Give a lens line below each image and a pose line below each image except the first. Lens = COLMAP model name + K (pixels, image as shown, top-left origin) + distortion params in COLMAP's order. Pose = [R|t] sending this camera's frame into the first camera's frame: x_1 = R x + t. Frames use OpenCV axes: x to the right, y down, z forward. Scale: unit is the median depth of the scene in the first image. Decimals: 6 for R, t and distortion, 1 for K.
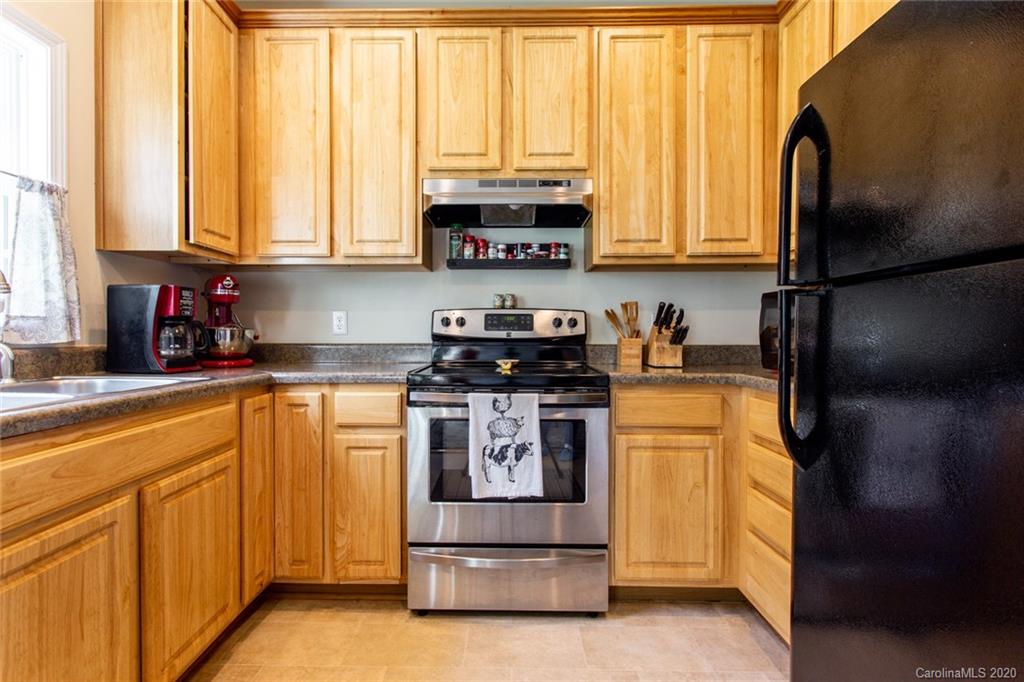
lens RADIAL K [[481.0, 0, 503.9], [0, 481.0, 336.8], [0, 0, 1]] dist [0.001654, 0.002025]
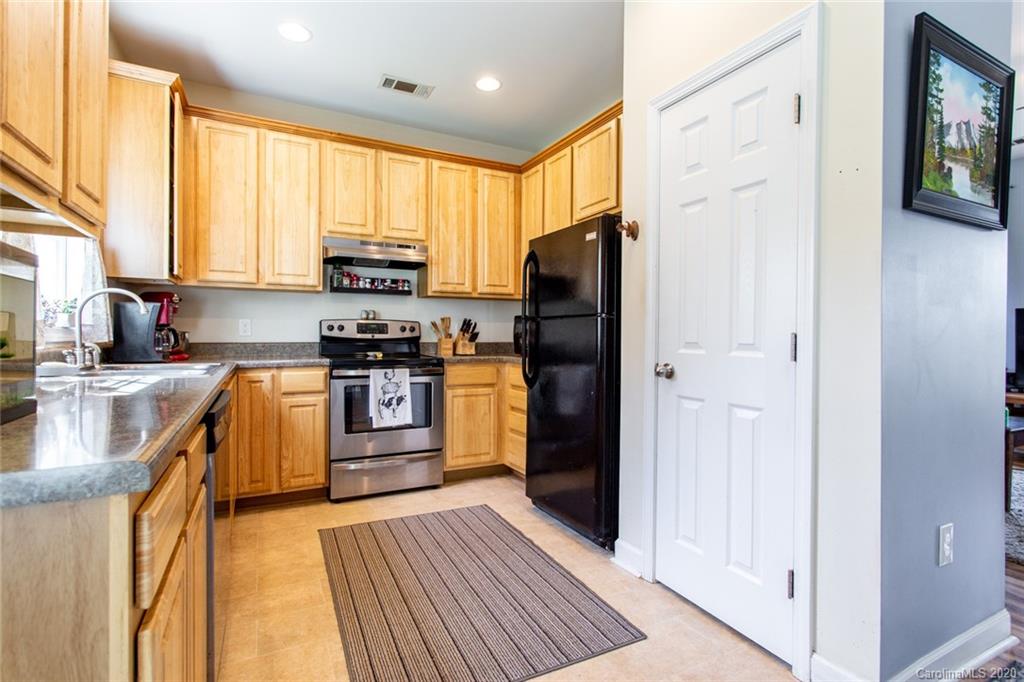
lens RADIAL K [[481.0, 0, 508.9], [0, 481.0, 338.8], [0, 0, 1]] dist [0.001654, 0.002025]
pose [[0.880654, -0.001053, 0.473760, -0.440361], [-0.000996, 0.999991, 0.004073, -0.004104], [-0.473760, -0.004059, 0.880645, -0.764129]]
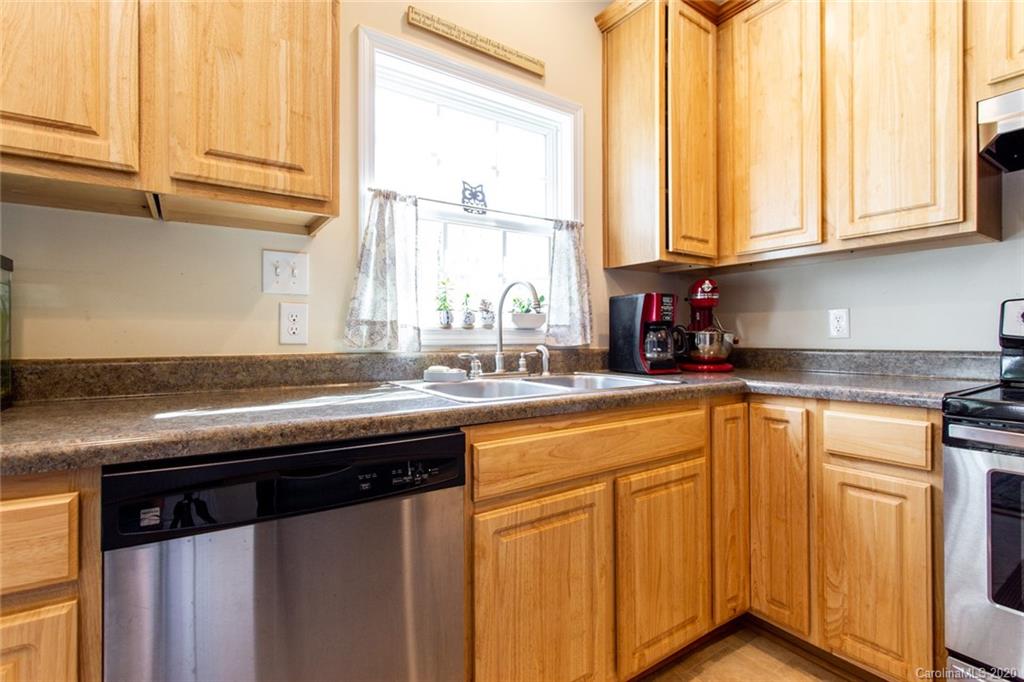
lens RADIAL K [[481.0, 0, 505.5], [0, 481.0, 336.8], [0, 0, 1]] dist [0.001654, 0.002025]
pose [[0.570432, -0.004900, -0.821330, 0.005240], [-0.001263, 0.999976, -0.006843, -0.001026], [0.821344, 0.004941, 0.570412, 0.106466]]
